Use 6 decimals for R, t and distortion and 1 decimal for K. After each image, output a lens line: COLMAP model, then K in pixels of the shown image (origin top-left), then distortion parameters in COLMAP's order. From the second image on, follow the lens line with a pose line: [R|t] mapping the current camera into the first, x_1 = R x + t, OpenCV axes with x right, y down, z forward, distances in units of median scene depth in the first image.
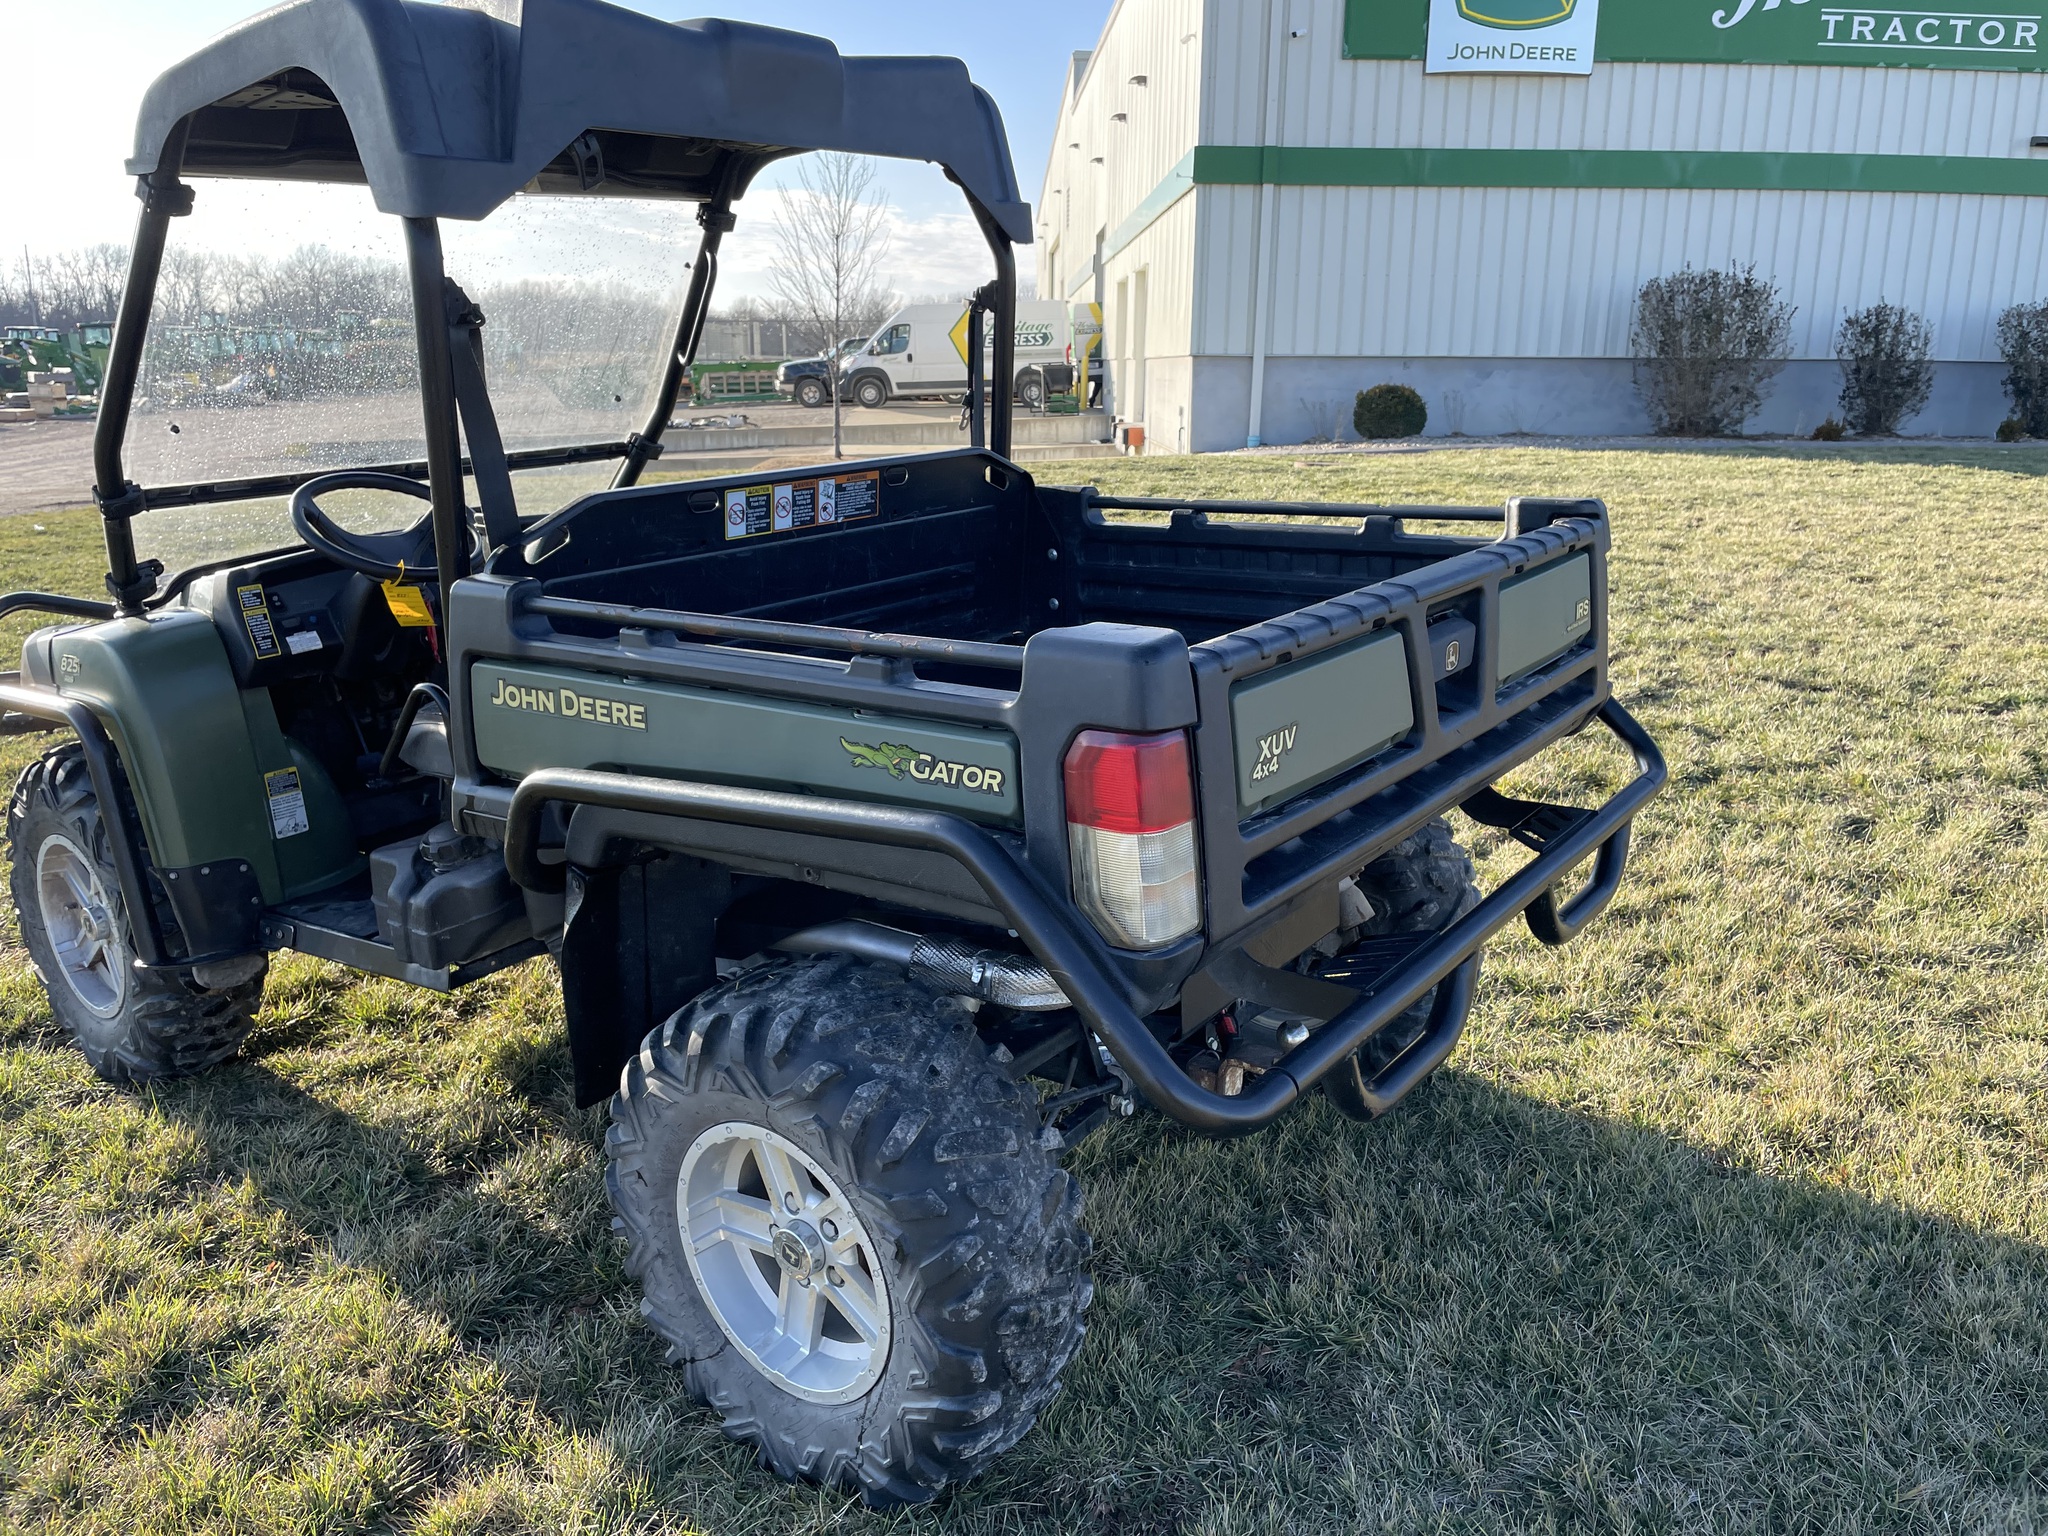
lens RADIAL K [[1586.6, 0, 1027.9], [0, 1586.6, 752.2], [0, 0, 1]] dist [0.090632, -0.125383]
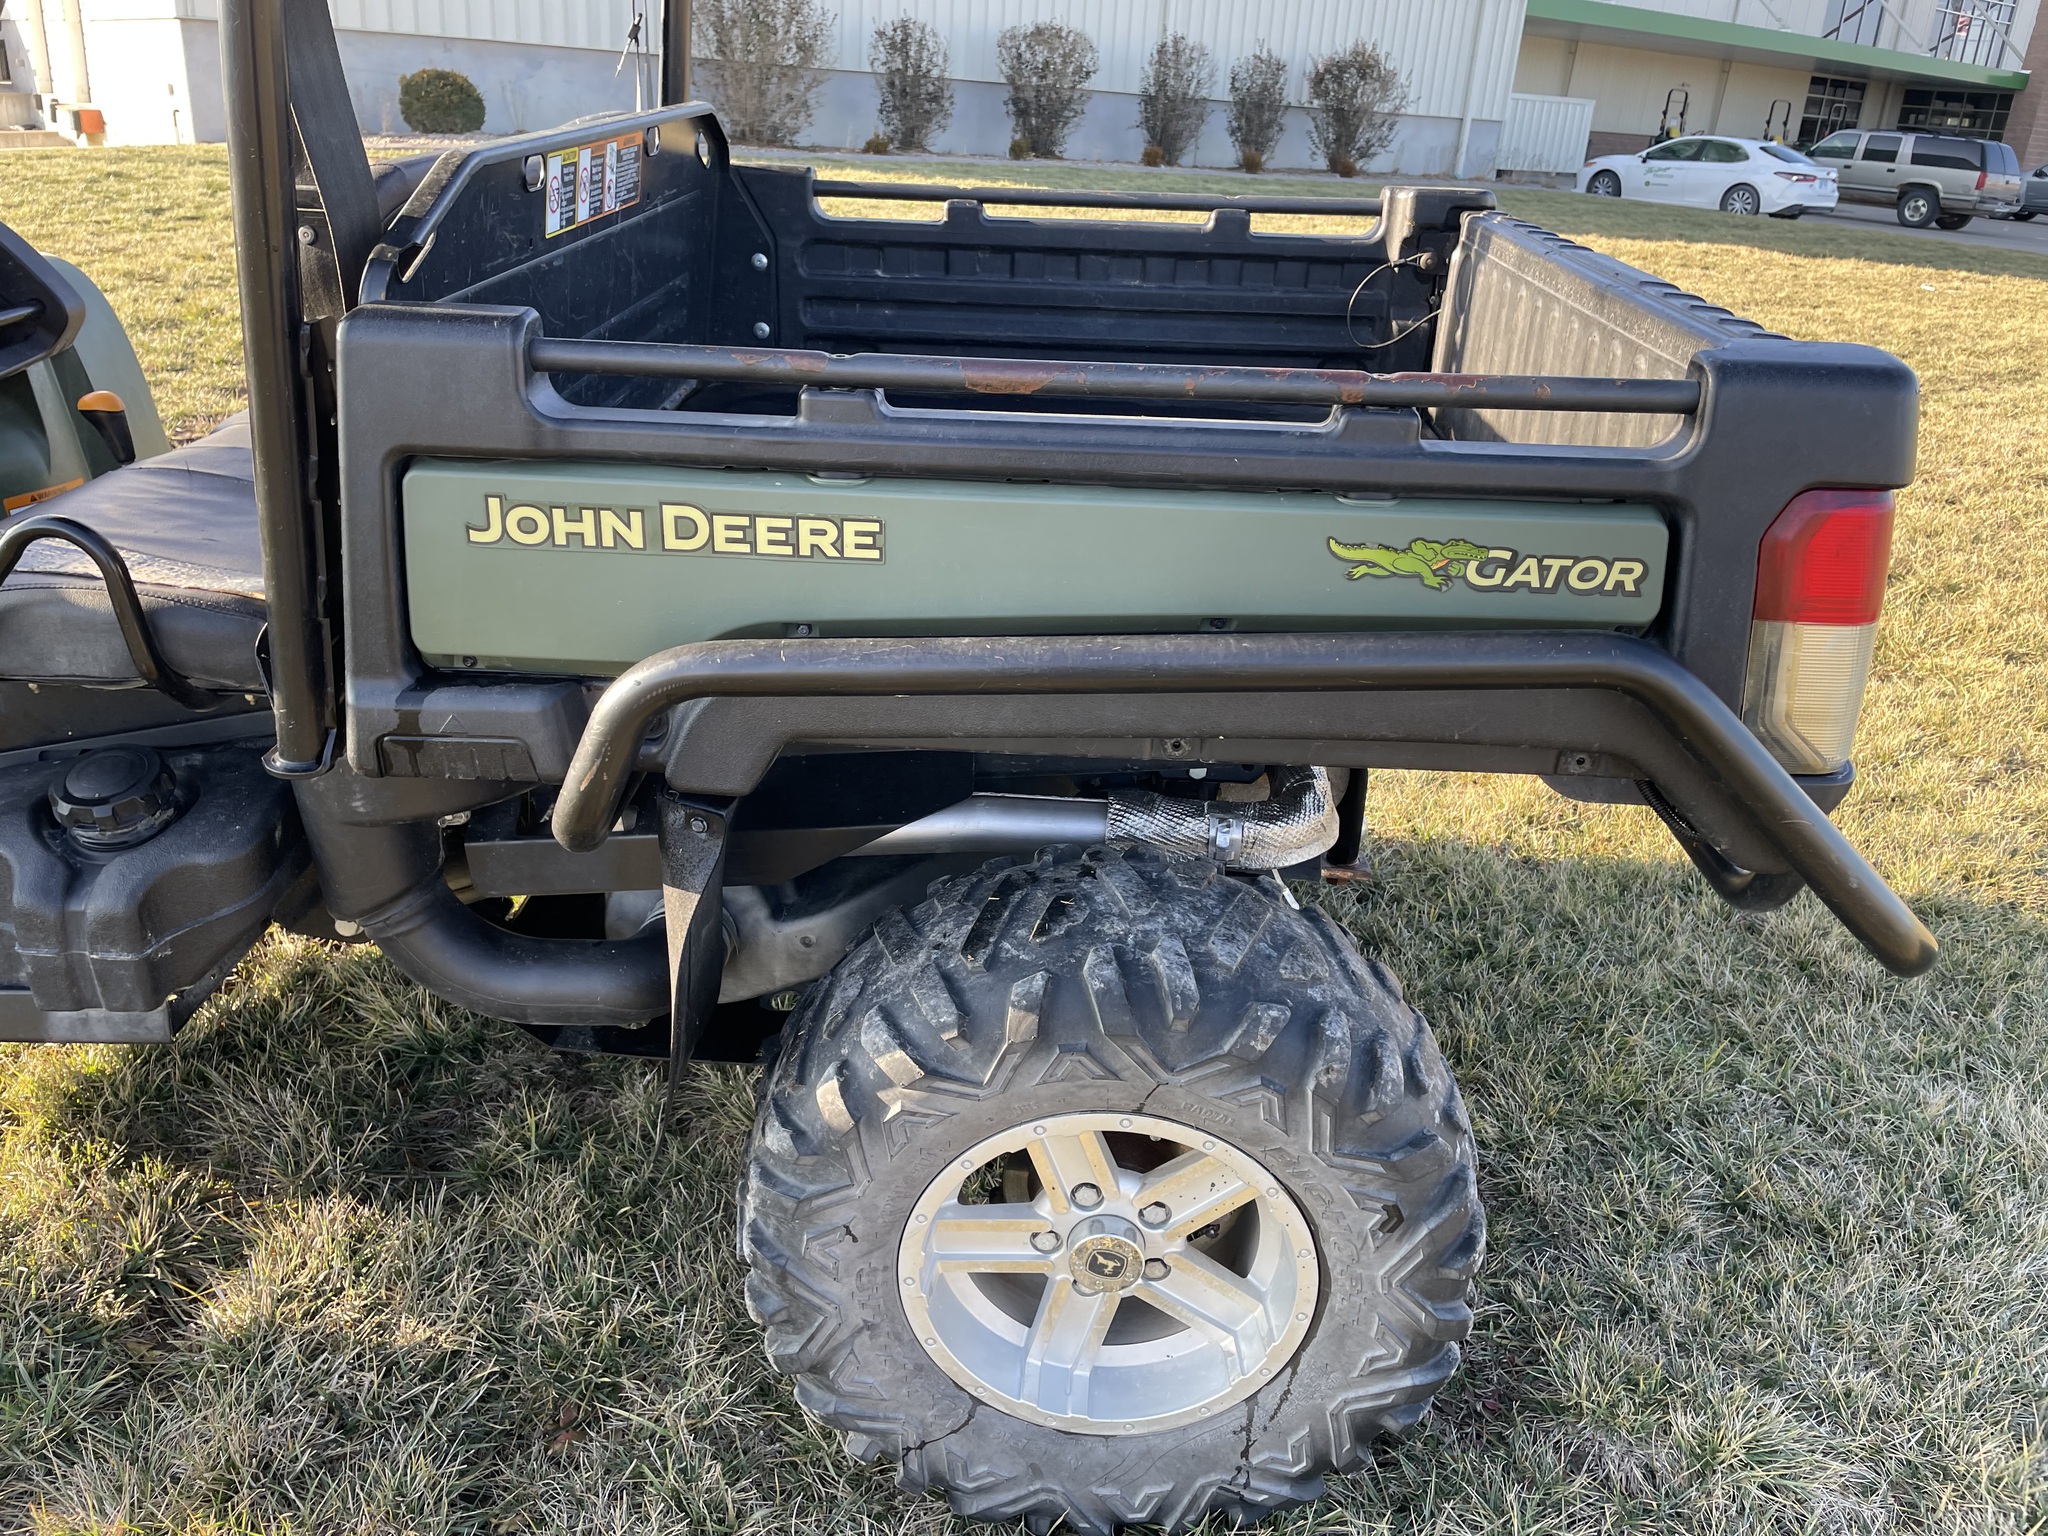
lens RADIAL K [[1579.9, 0, 1023.7], [0, 1579.9, 762.2], [0, 0, 1]] dist [0.098568, -0.139175]
pose [[0.819341, -0.180801, 0.544050, -0.128463], [0.083653, 0.976517, 0.198538, -0.012950], [-0.567170, -0.117159, 0.815225, 0.111841]]
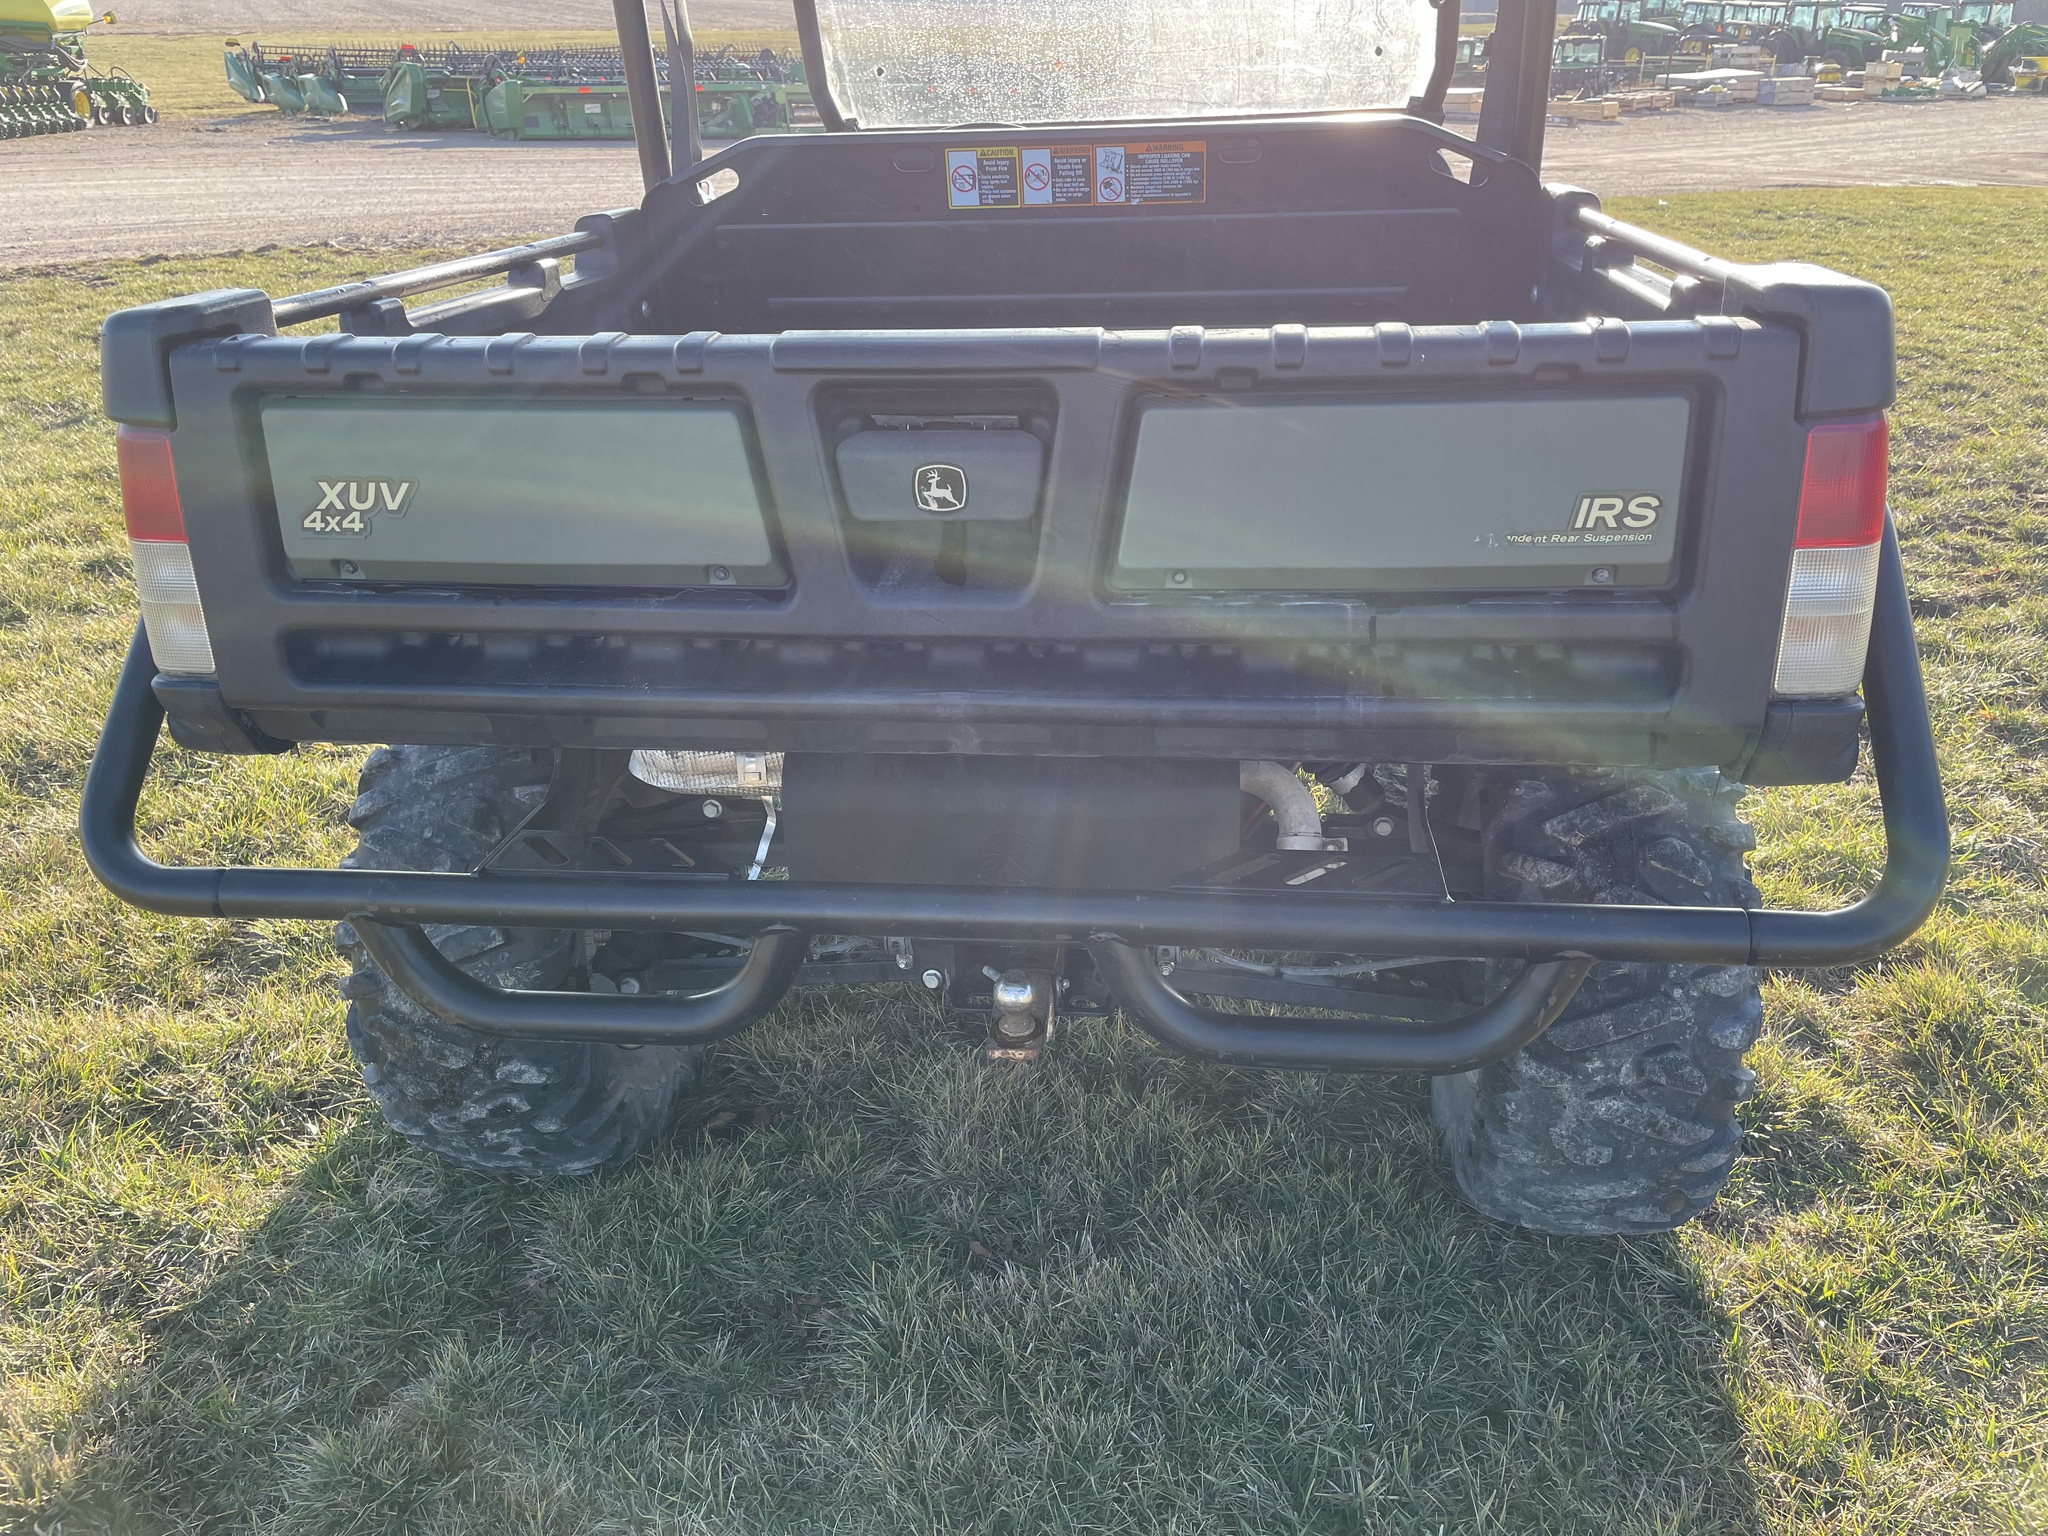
lens RADIAL K [[1579.9, 0, 1023.7], [0, 1579.9, 762.2], [0, 0, 1]] dist [0.098568, -0.139175]
pose [[0.500141, 0.361185, -0.787023, 0.195104], [-0.211068, 0.932296, 0.293725, -0.035996], [0.839827, 0.019212, 0.542514, 0.175843]]
